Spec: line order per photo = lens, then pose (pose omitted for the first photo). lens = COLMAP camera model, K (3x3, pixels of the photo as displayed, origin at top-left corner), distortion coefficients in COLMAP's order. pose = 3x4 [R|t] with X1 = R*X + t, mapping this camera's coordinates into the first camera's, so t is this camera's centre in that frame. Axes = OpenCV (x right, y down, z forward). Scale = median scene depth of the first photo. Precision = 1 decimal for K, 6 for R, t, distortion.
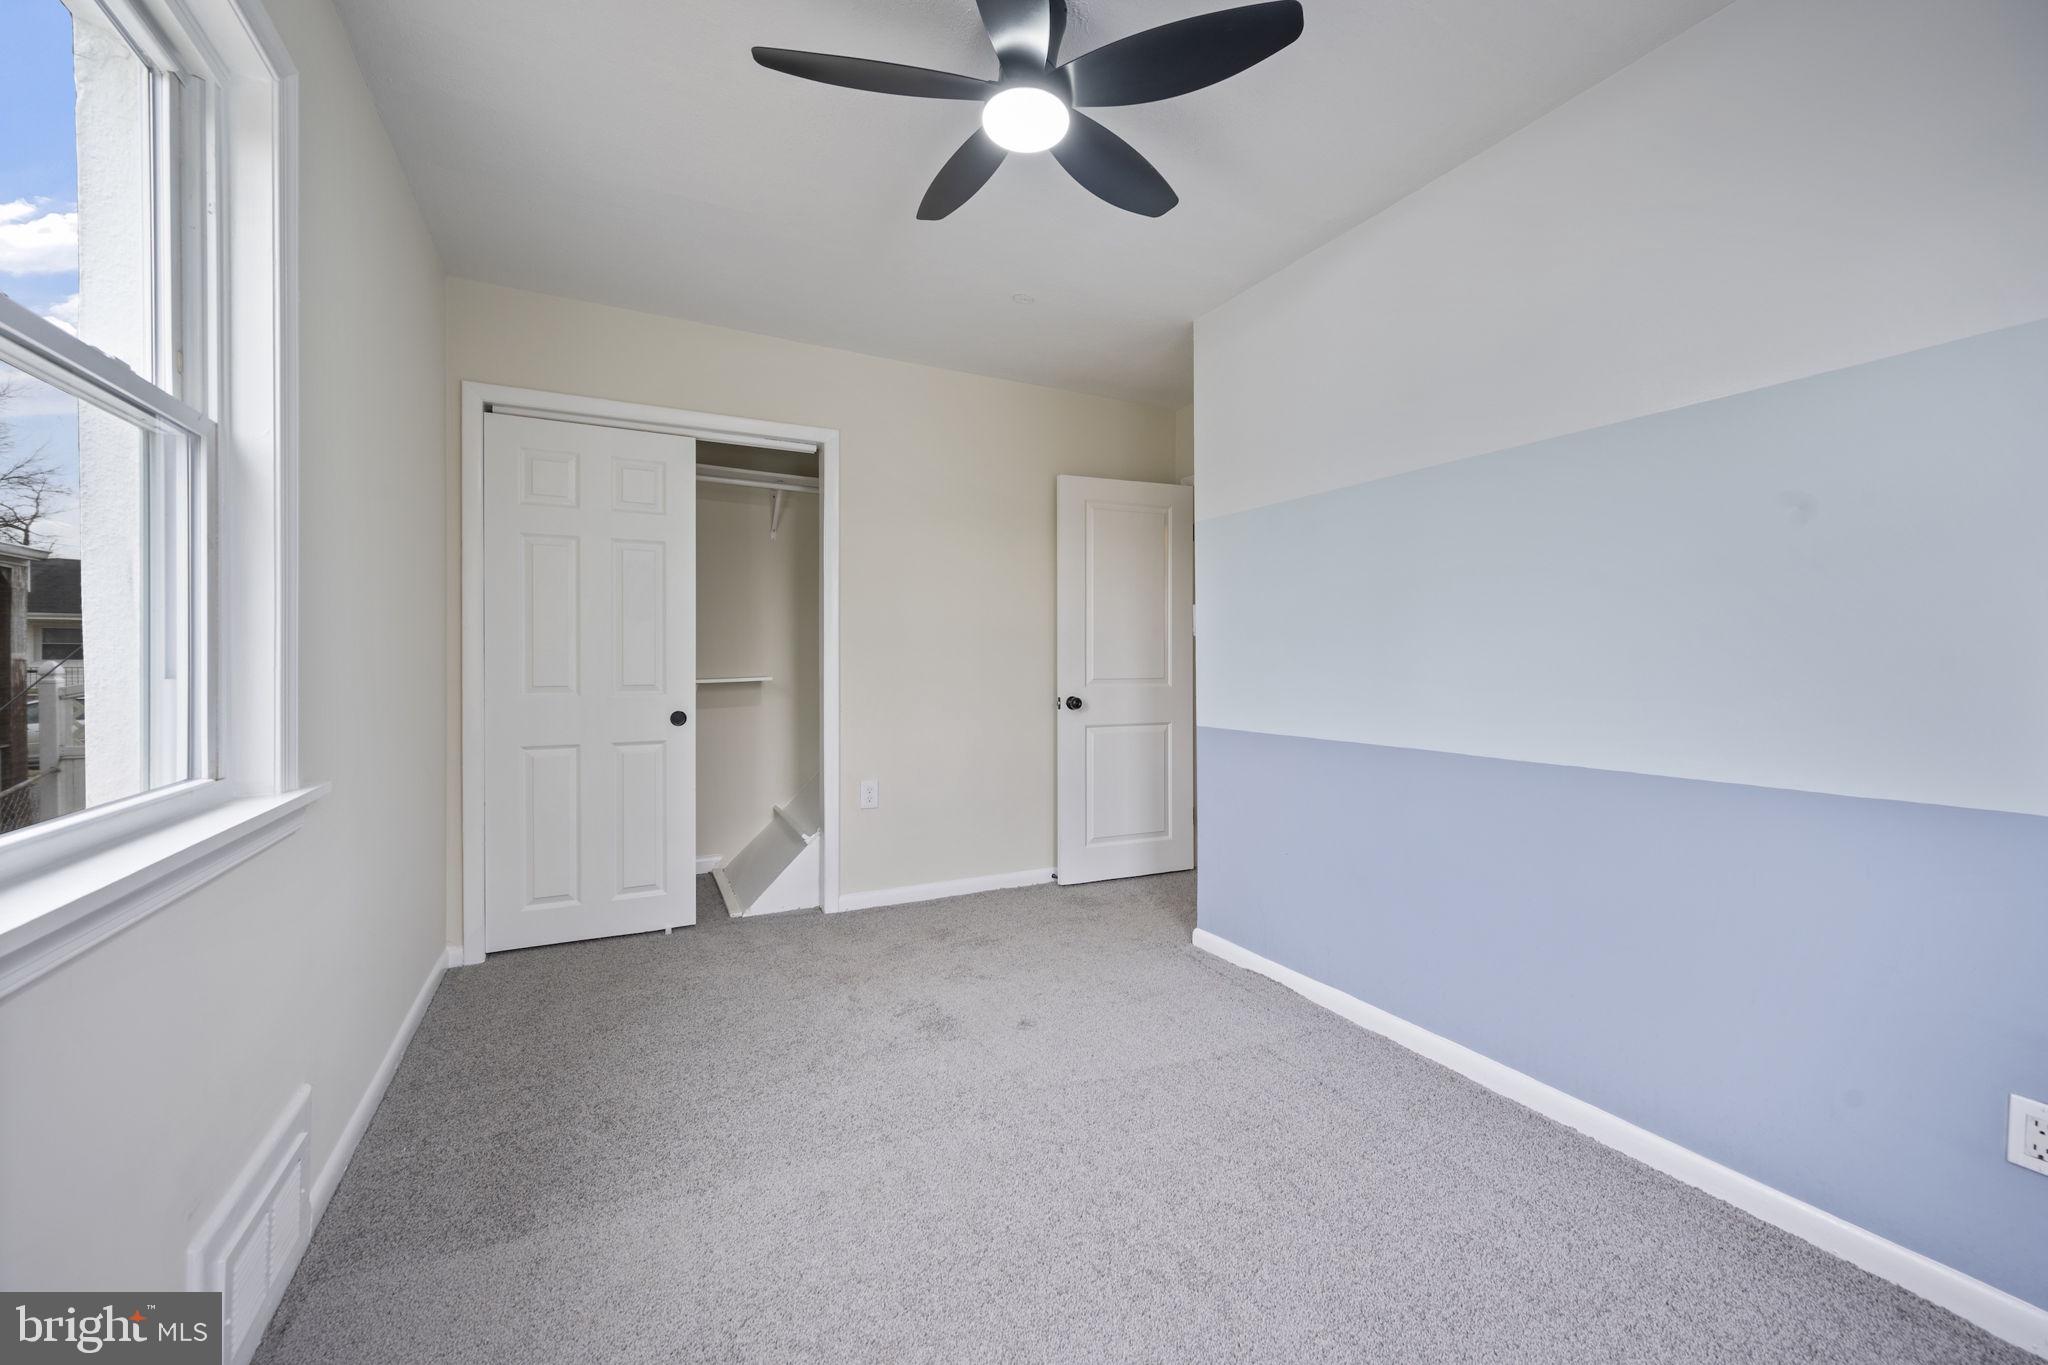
lens RADIAL K [[797.8, 0, 1016.5], [0, 797.8, 677.0], [0, 0, 1]] dist [0.001035, -0.000196]
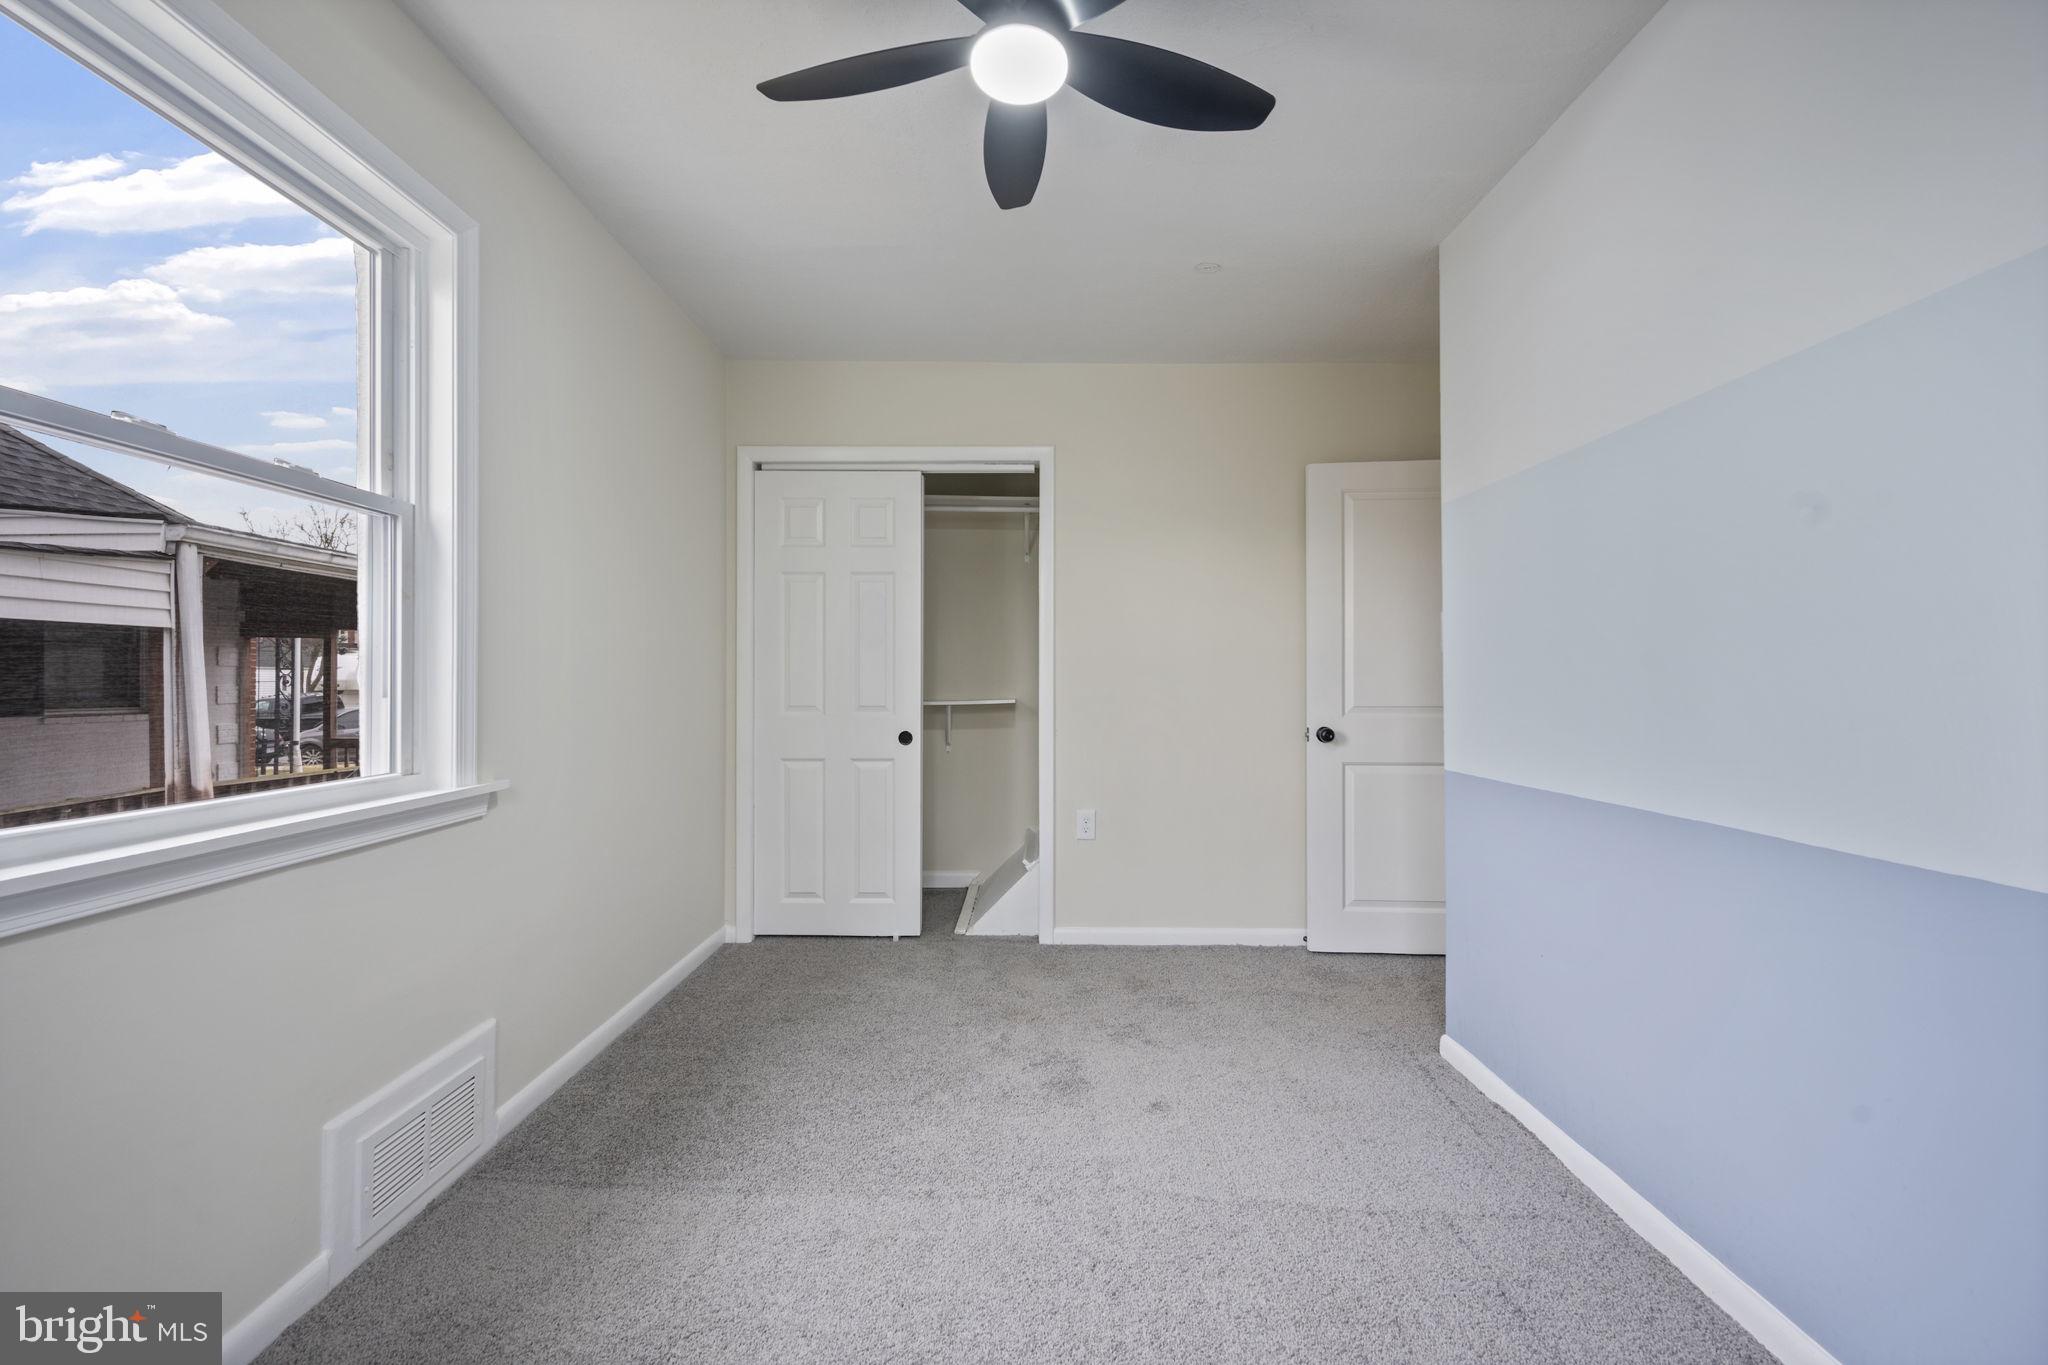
lens RADIAL K [[820.1, 0, 1022.5], [0, 820.1, 690.7], [0, 0, 1]] dist [0.000048, -0.000023]
pose [[0.888534, 0.006200, -0.458769, 0.225782], [-0.010663, 0.999918, -0.007138, -0.004973], [0.458687, 0.011234, 0.888527, 0.112327]]
